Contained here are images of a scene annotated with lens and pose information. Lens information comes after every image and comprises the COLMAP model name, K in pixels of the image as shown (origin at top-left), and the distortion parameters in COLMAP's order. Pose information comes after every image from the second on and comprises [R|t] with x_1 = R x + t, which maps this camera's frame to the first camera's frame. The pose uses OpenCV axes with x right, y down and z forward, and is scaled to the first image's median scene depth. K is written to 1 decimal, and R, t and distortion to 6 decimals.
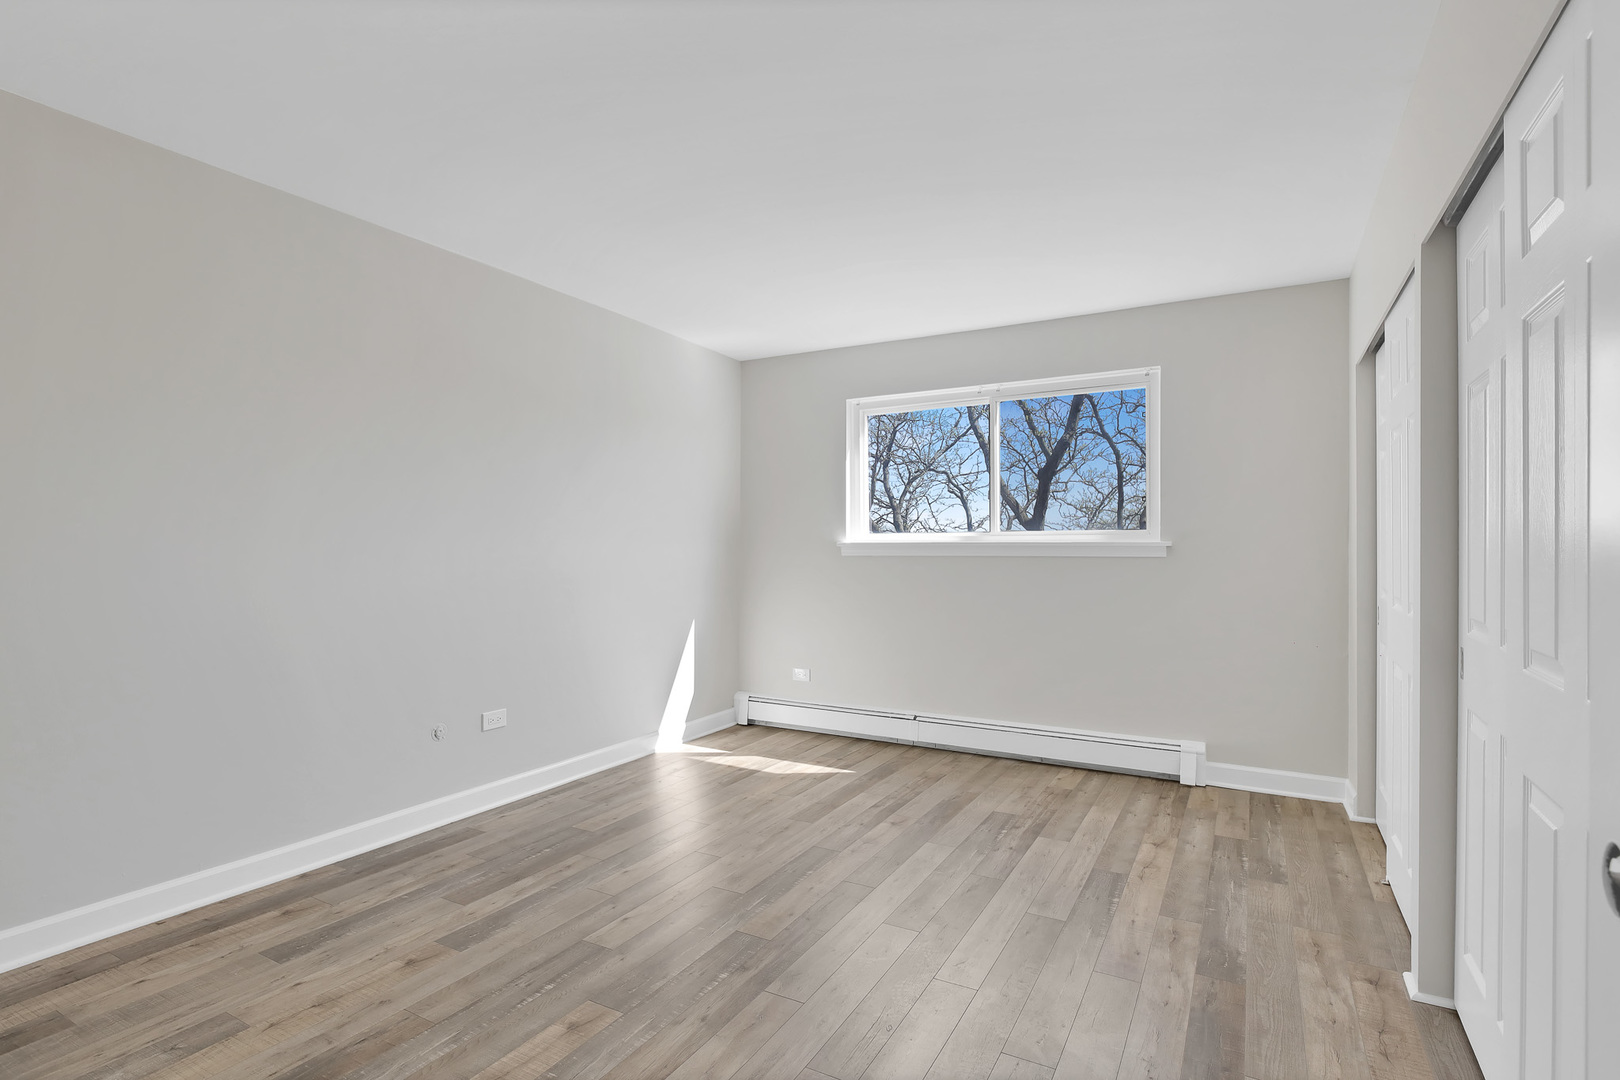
lens RADIAL K [[788.9, 0, 806.7], [0, 788.9, 552.7], [0, 0, 1]] dist [-0.000480, -0.014472]
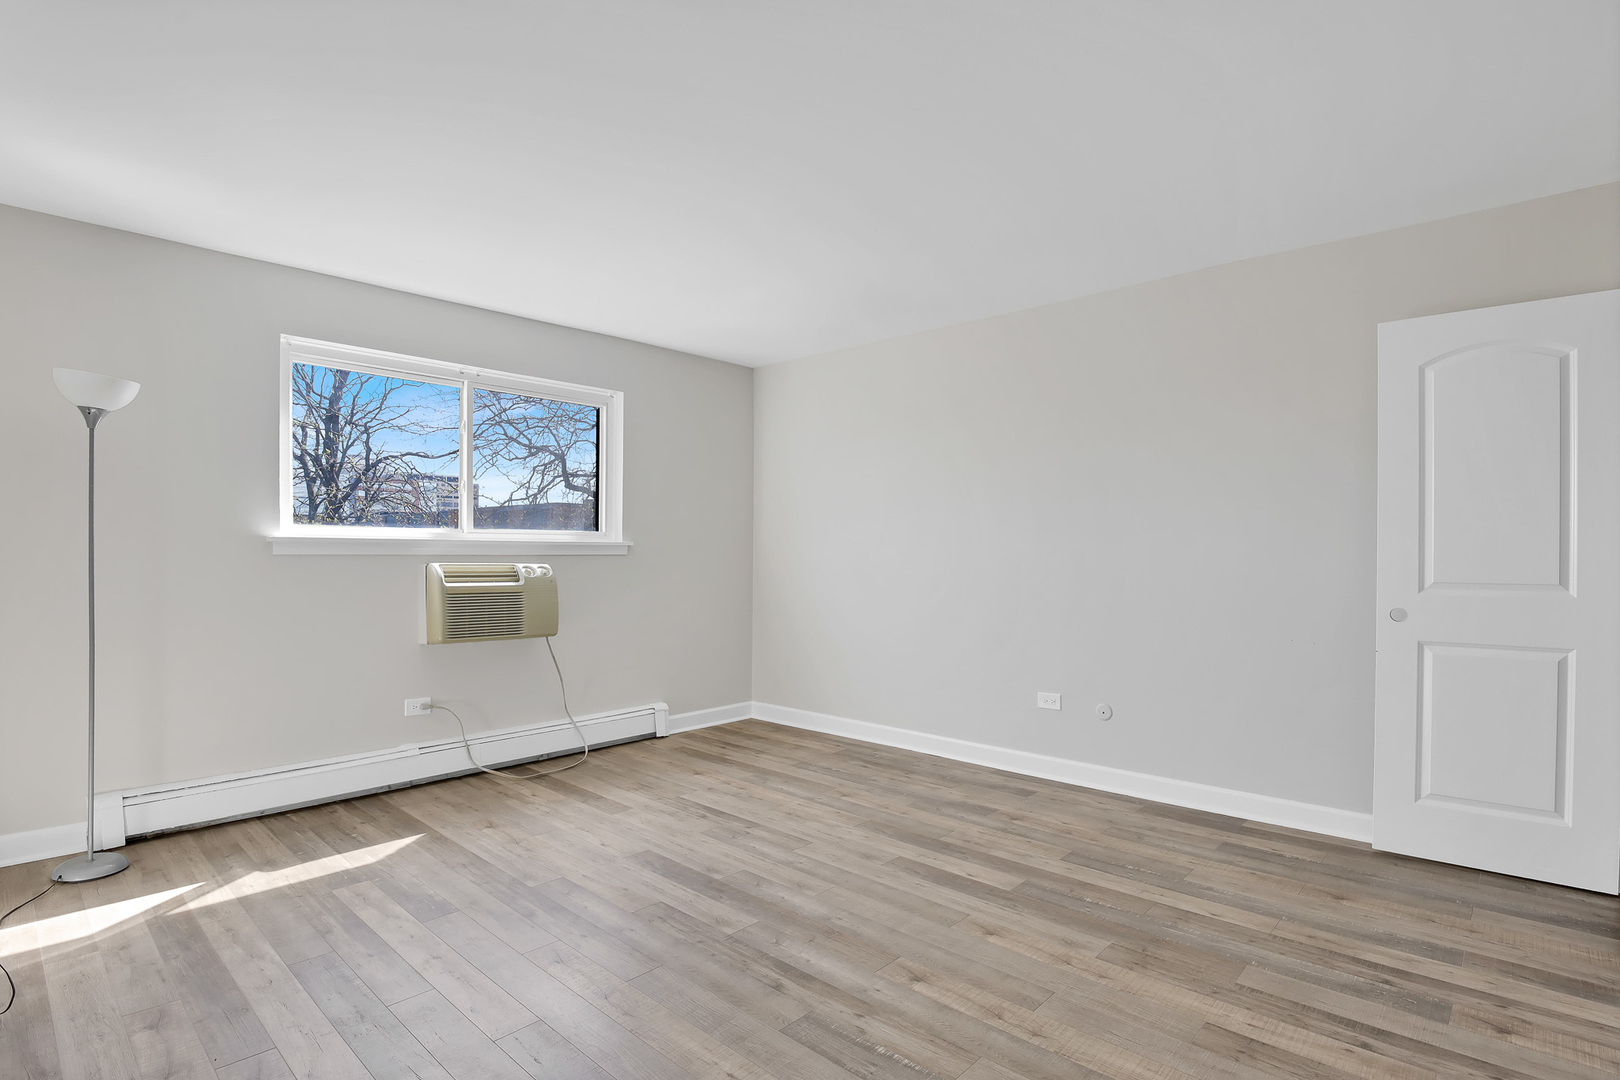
lens RADIAL K [[788.9, 0, 806.7], [0, 788.9, 552.7], [0, 0, 1]] dist [-0.000480, -0.014472]
pose [[0.226833, -0.002085, 0.973931, -0.608307], [-0.006177, 0.999975, 0.003579, -0.004044], [-0.973914, -0.006828, 0.226815, 0.442611]]
